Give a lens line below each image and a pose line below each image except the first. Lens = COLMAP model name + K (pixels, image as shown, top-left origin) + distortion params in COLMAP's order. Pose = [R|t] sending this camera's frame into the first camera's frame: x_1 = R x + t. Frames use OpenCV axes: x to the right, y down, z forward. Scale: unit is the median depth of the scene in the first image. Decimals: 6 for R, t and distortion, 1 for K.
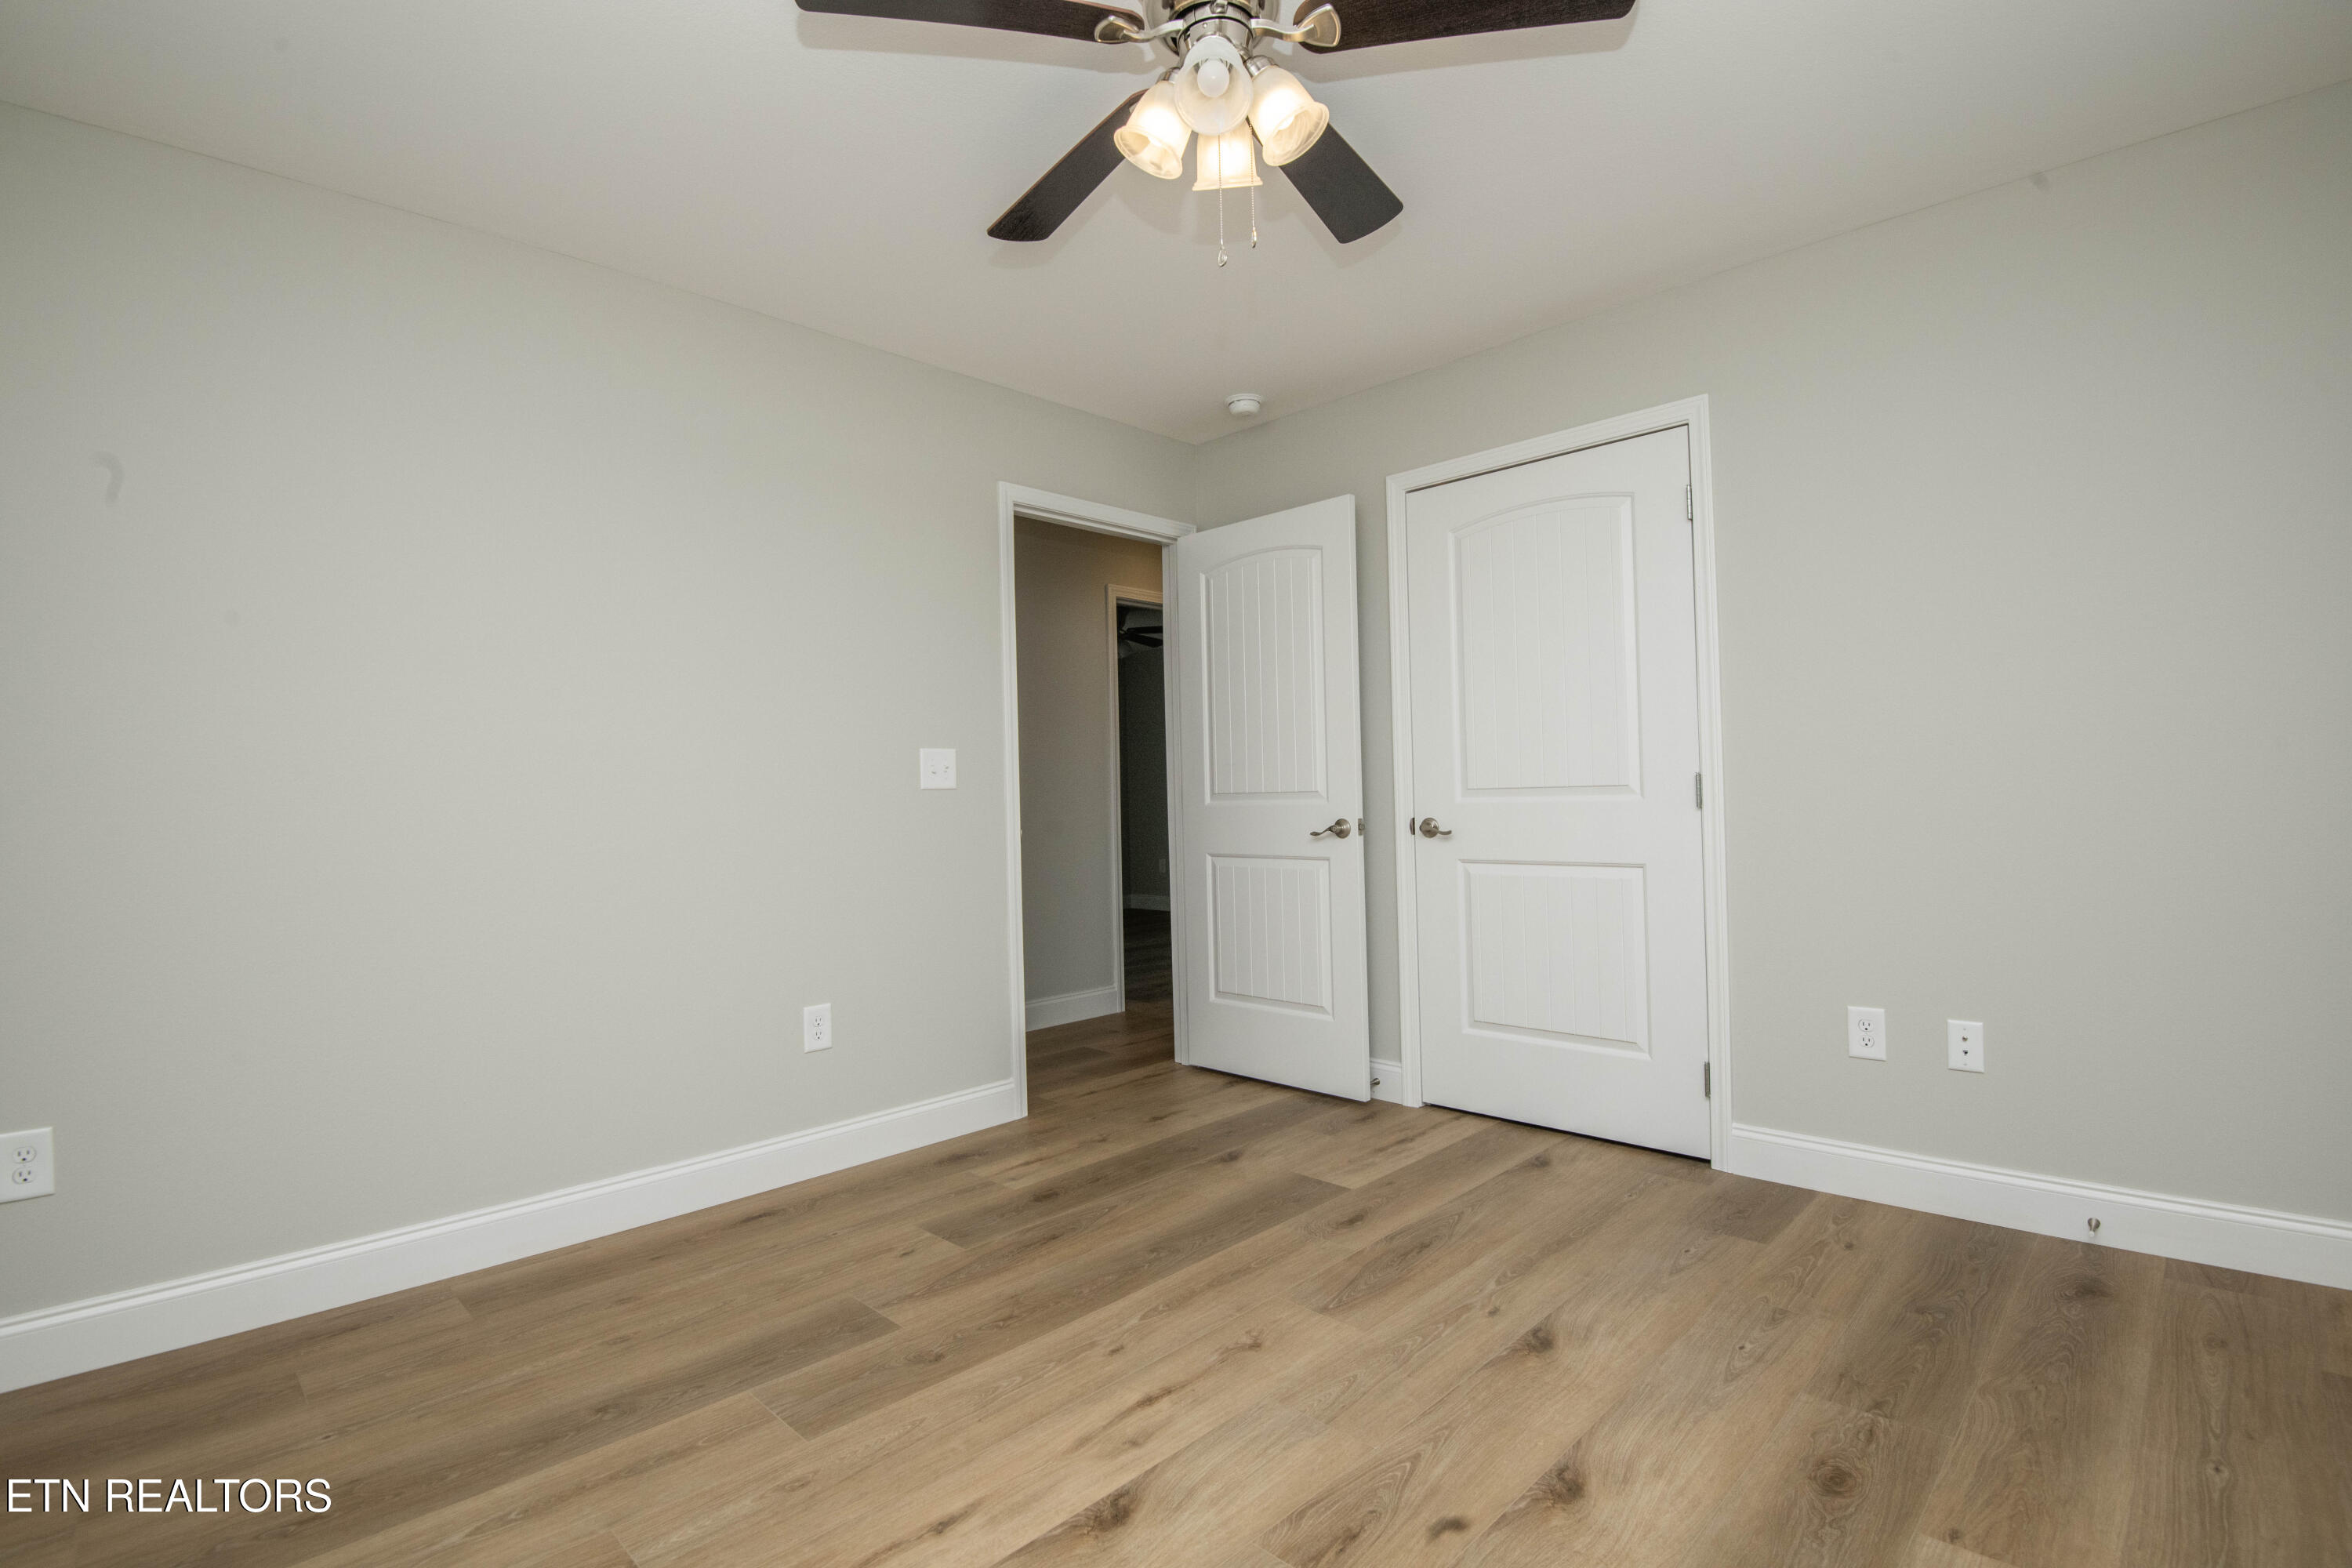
lens RADIAL K [[1099.2, 0, 1185.3], [0, 1099.2, 780.5], [0, 0, 1]] dist [-0.002230, -0.017755]
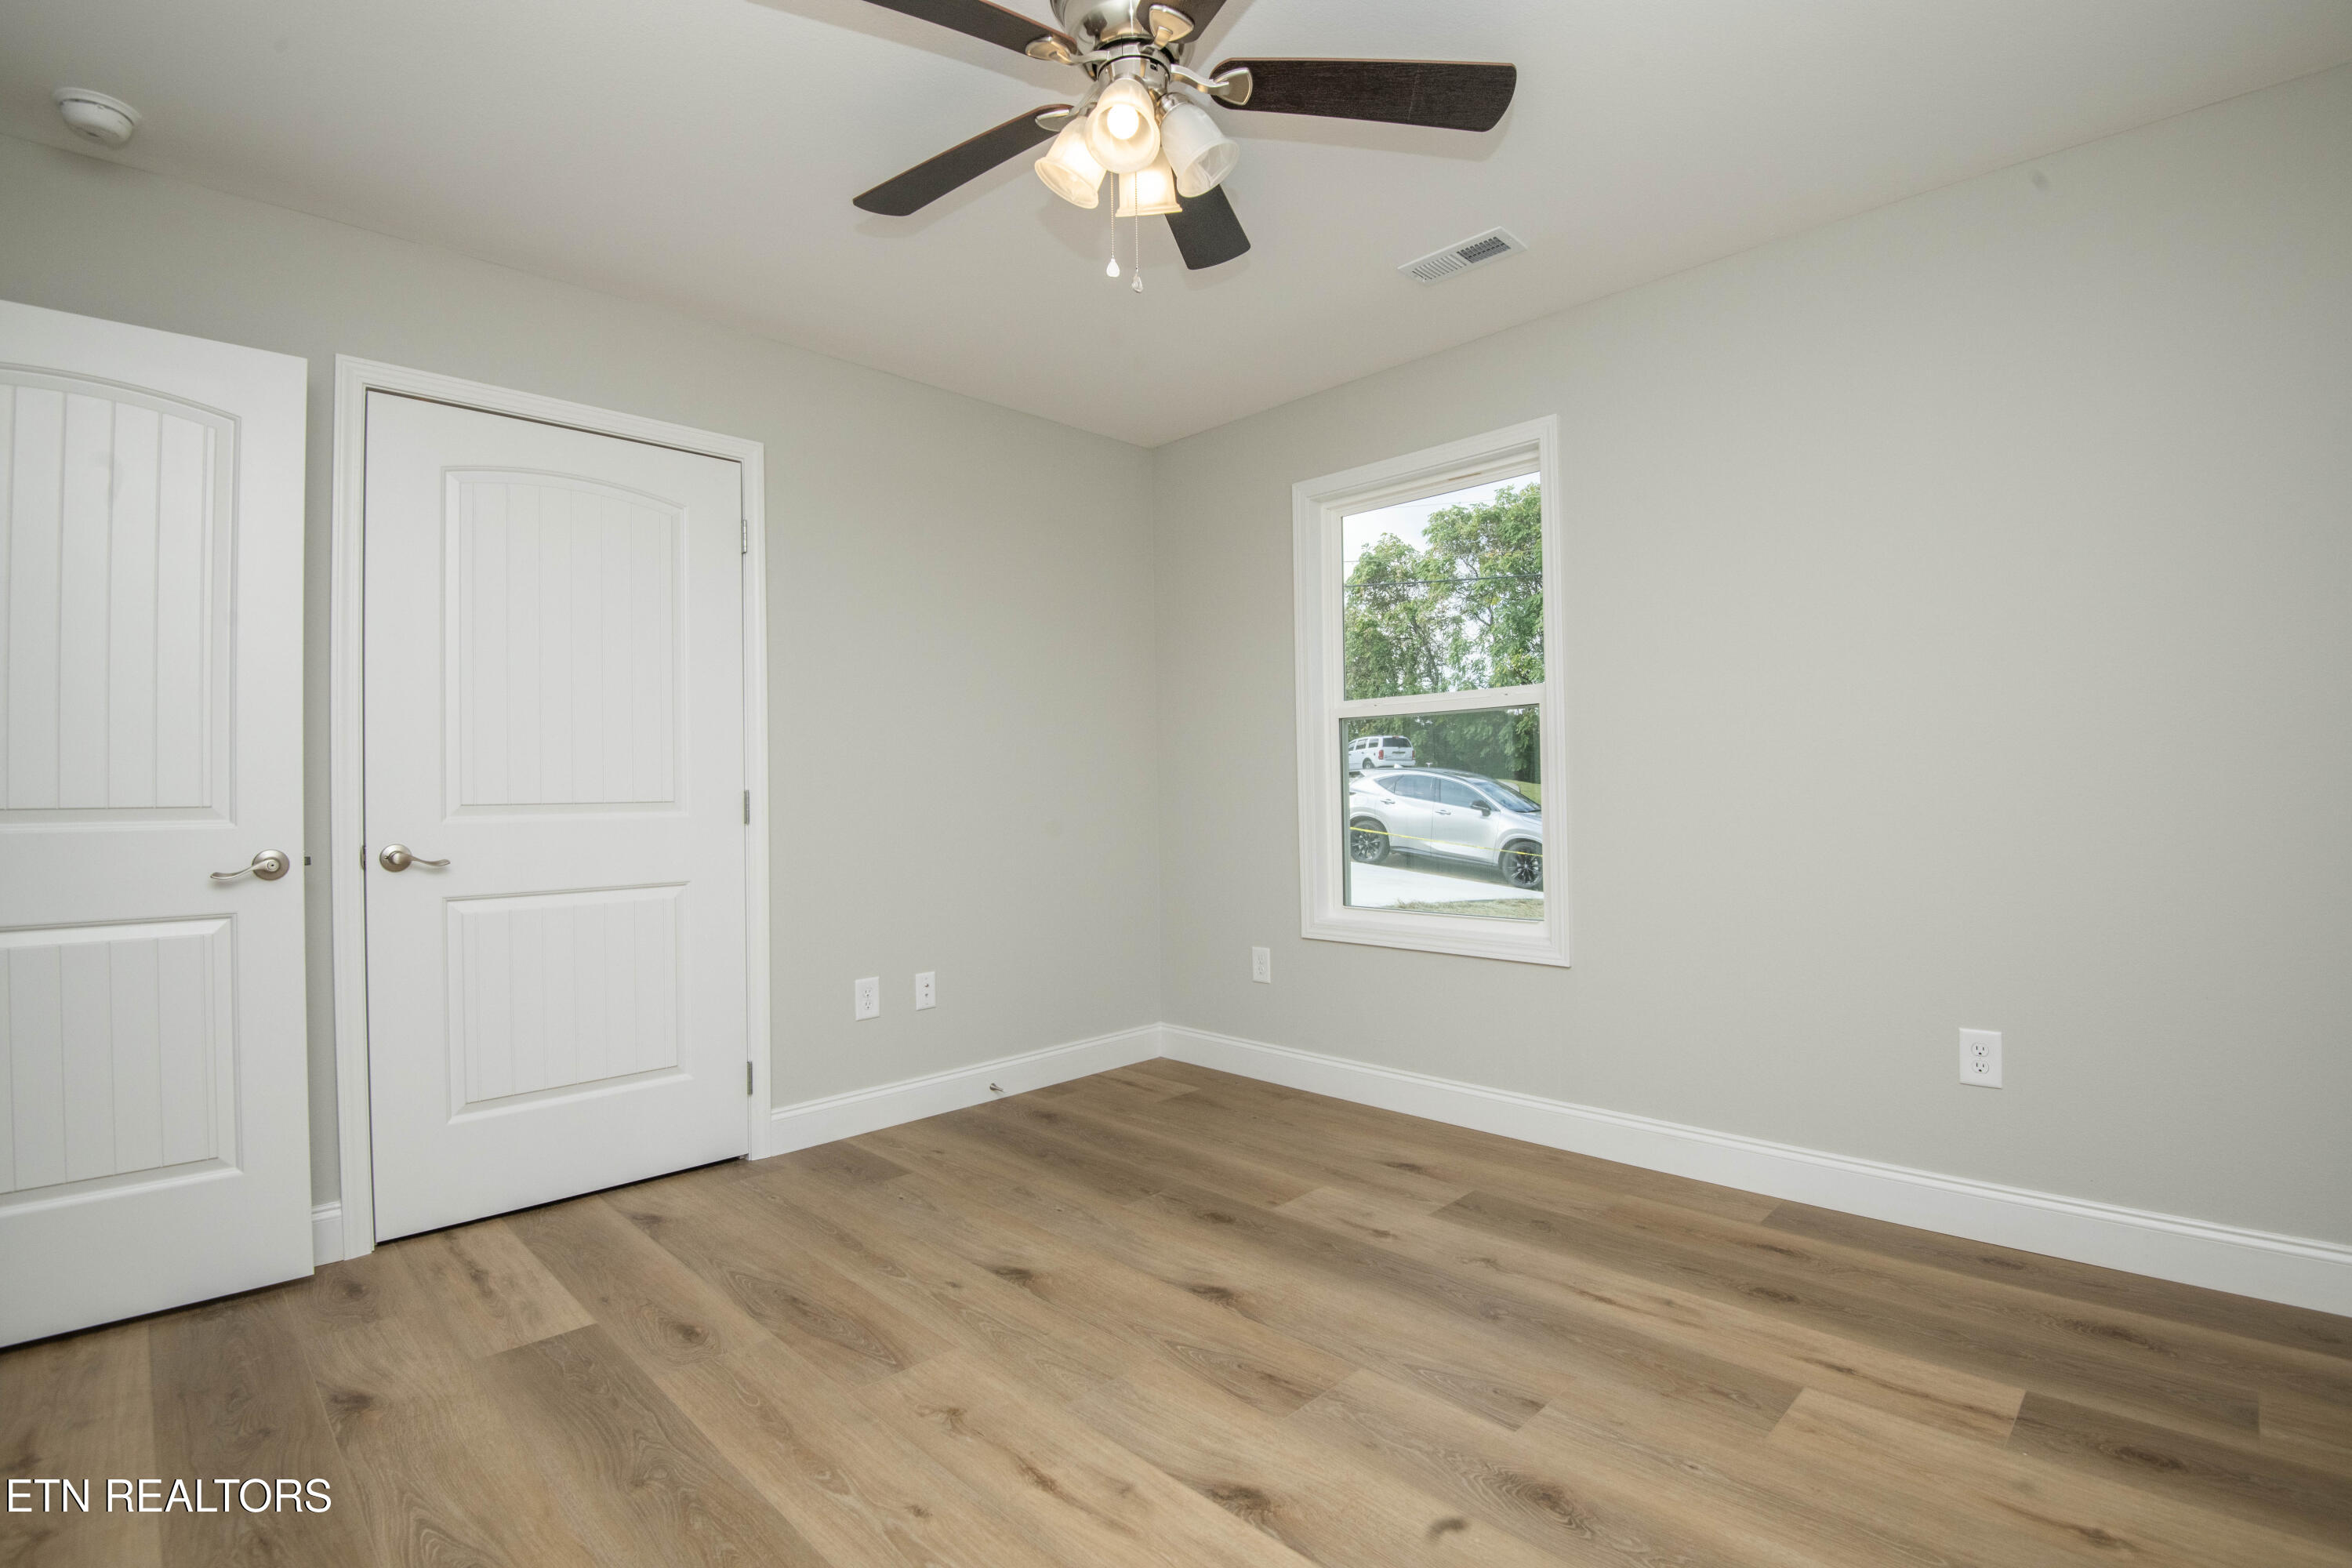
lens RADIAL K [[1099.2, 0, 1185.3], [0, 1099.2, 780.5], [0, 0, 1]] dist [-0.002230, -0.017755]
pose [[0.009082, 0.037273, 0.999264, -0.693957], [0.001496, 0.999303, -0.037288, 0.027018], [-0.999958, 0.001833, 0.009020, 0.655034]]
